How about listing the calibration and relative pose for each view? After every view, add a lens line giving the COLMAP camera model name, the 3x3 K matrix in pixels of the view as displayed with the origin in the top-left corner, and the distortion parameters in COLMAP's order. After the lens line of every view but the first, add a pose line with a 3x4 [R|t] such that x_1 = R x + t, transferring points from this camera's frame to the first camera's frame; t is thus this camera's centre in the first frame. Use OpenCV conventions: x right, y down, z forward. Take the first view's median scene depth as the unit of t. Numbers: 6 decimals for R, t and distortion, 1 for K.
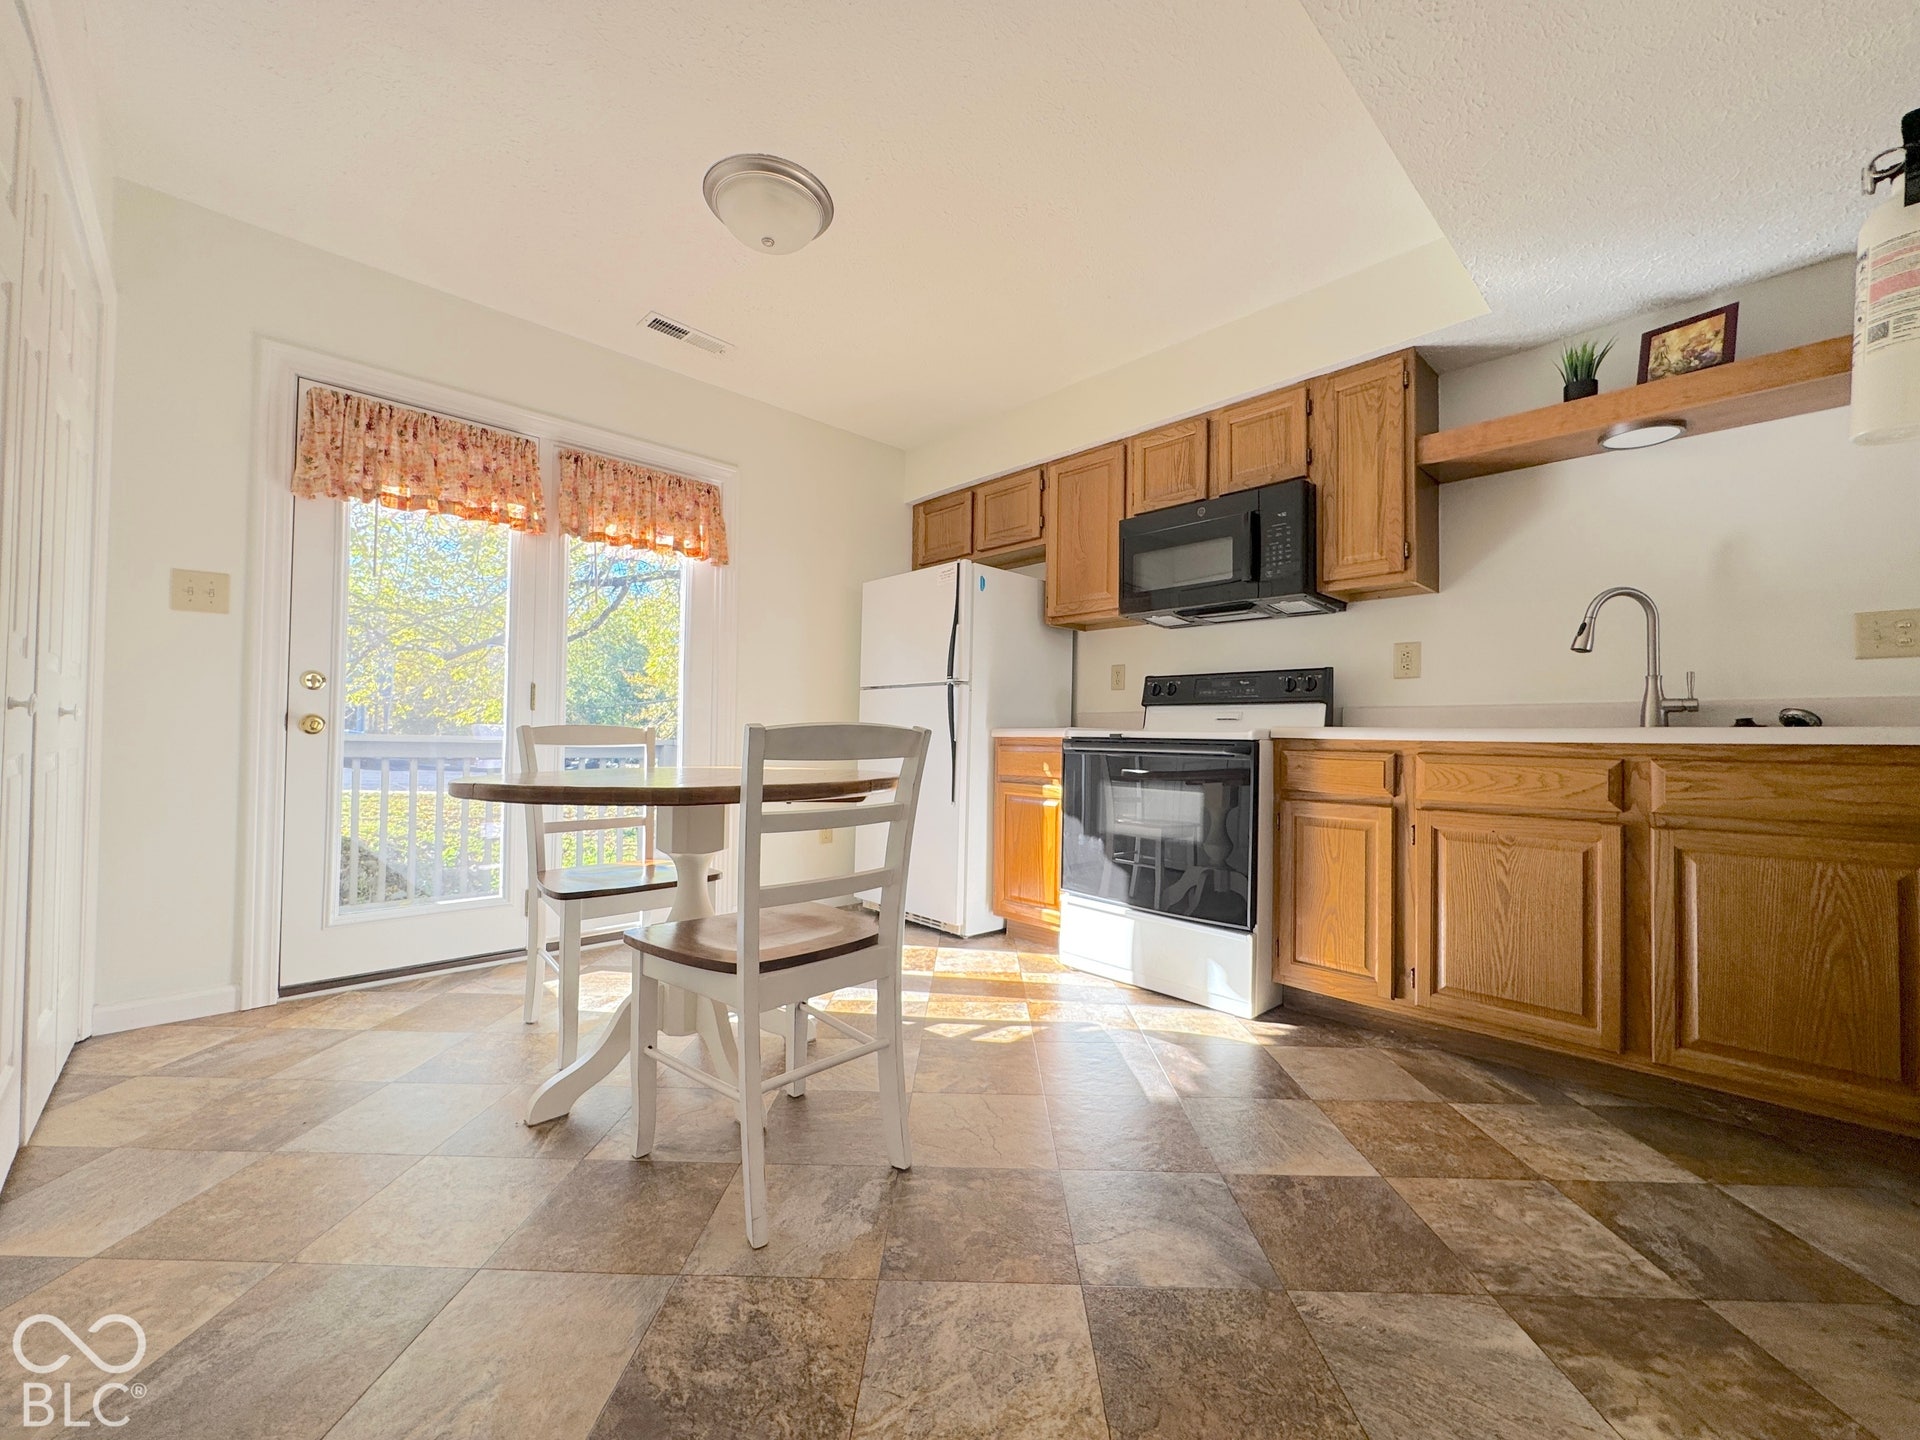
lens RADIAL K [[765.8, 0, 959.7], [0, 765.8, 720.5], [0, 0, 1]] dist [-0.002696, 0.000371]
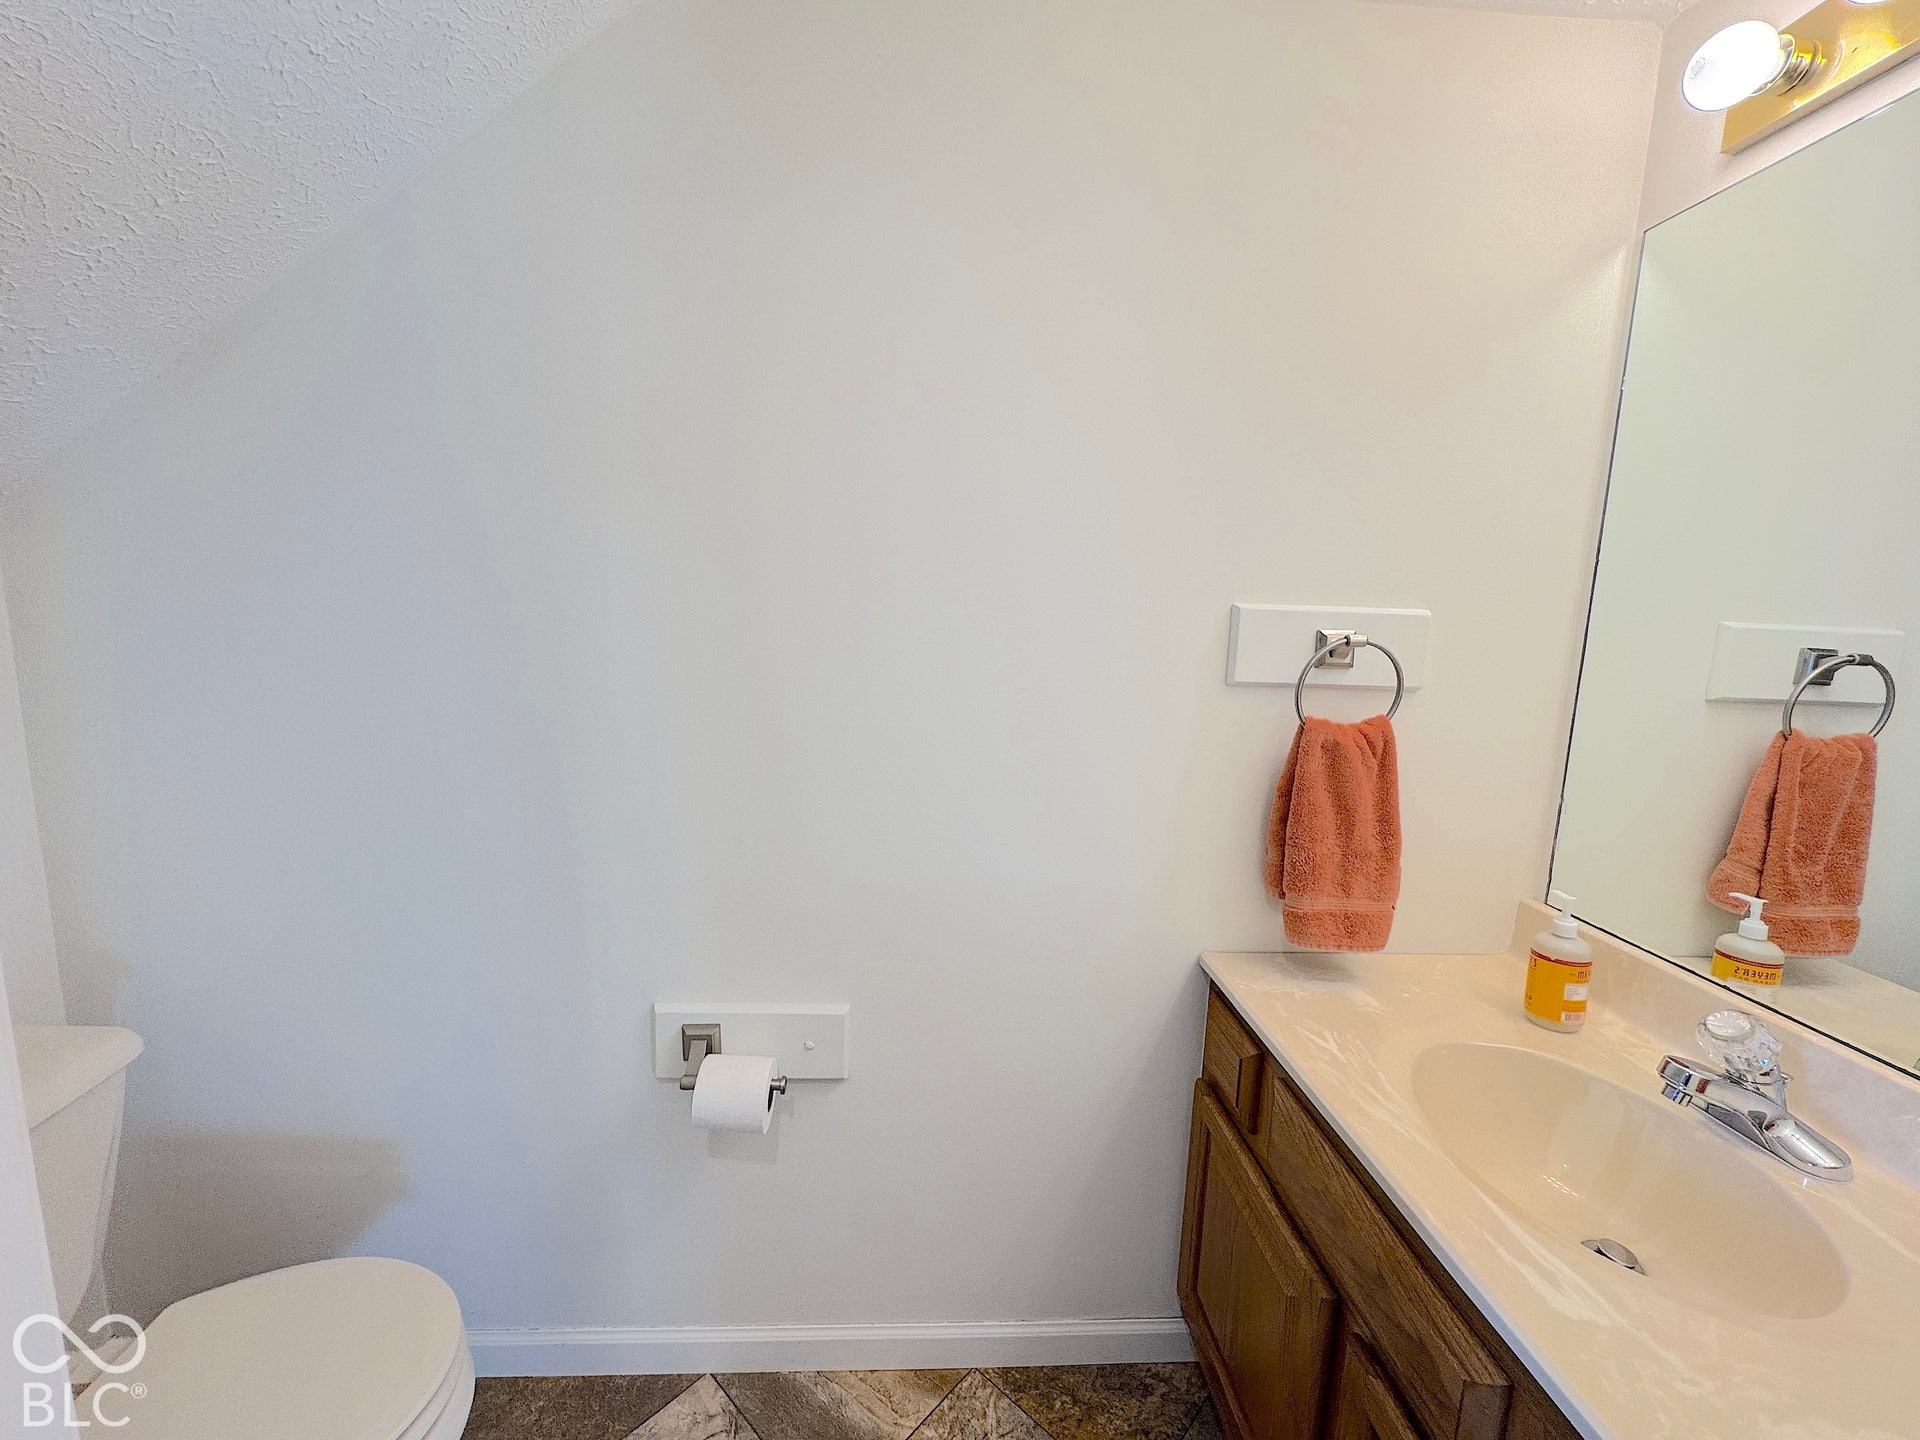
lens RADIAL K [[769.0, 0, 959.4], [0, 769.0, 720.4], [0, 0, 1]] dist [-0.002403, 0.000129]
pose [[-0.655570, 0.071258, -0.751765, 0.336827], [-0.028364, 0.992512, 0.118812, -0.162729], [0.754602, 0.099212, -0.648639, 0.683089]]
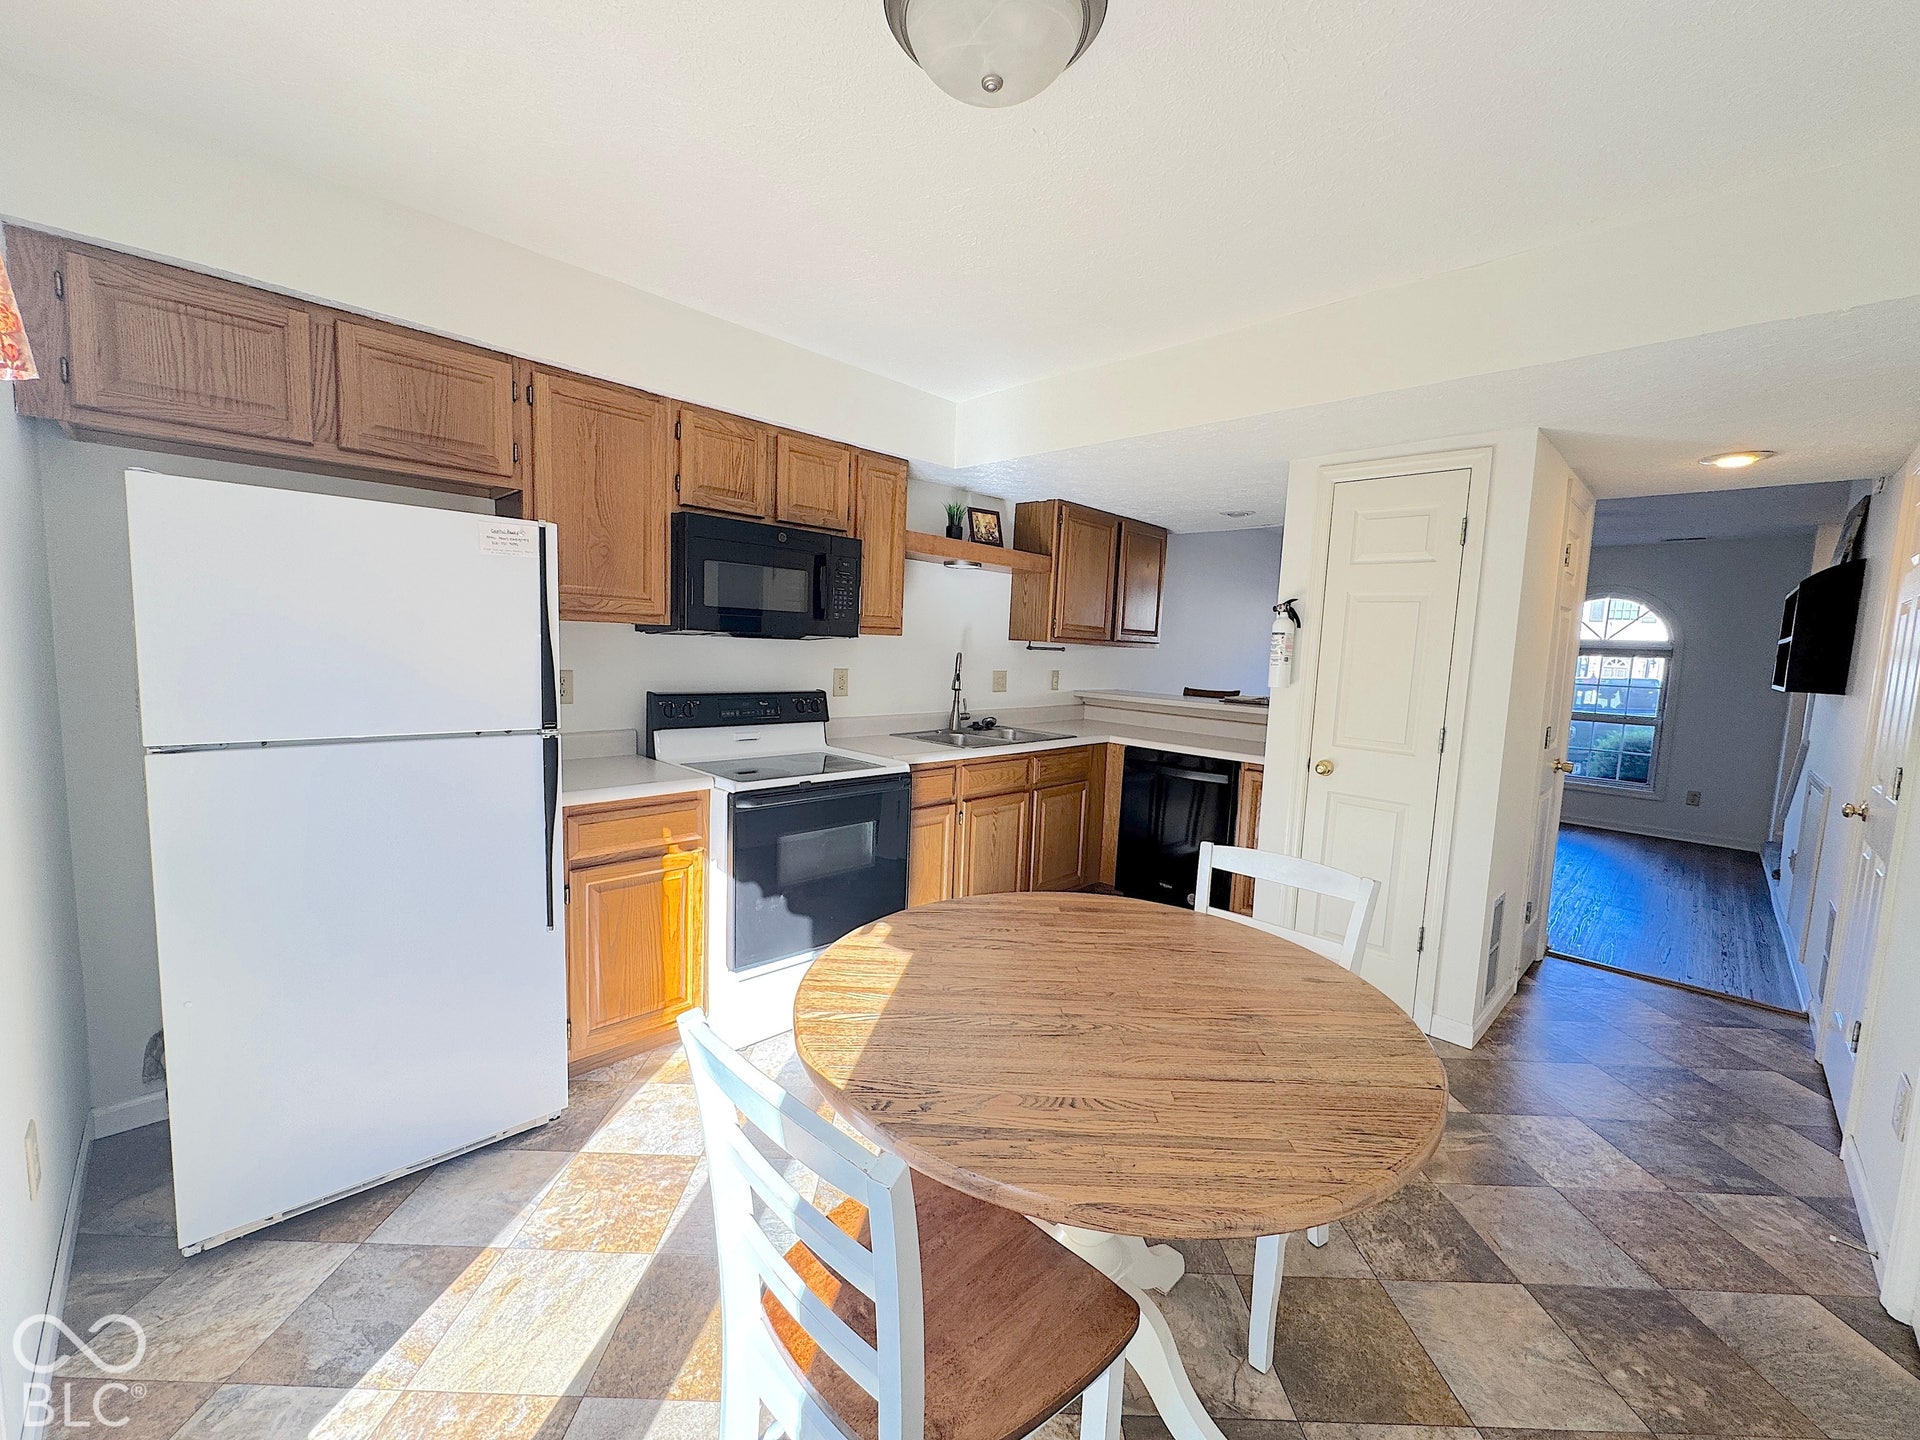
lens RADIAL K [[764.7, 0, 959.1], [0, 764.7, 719.9], [0, 0, 1]] dist [-0.000178, 0.000012]
pose [[-0.022757, -0.116492, 0.992931, -0.825258], [-0.062704, 0.991399, 0.114876, -0.202273], [-0.997773, -0.059646, -0.029865, 0.953188]]
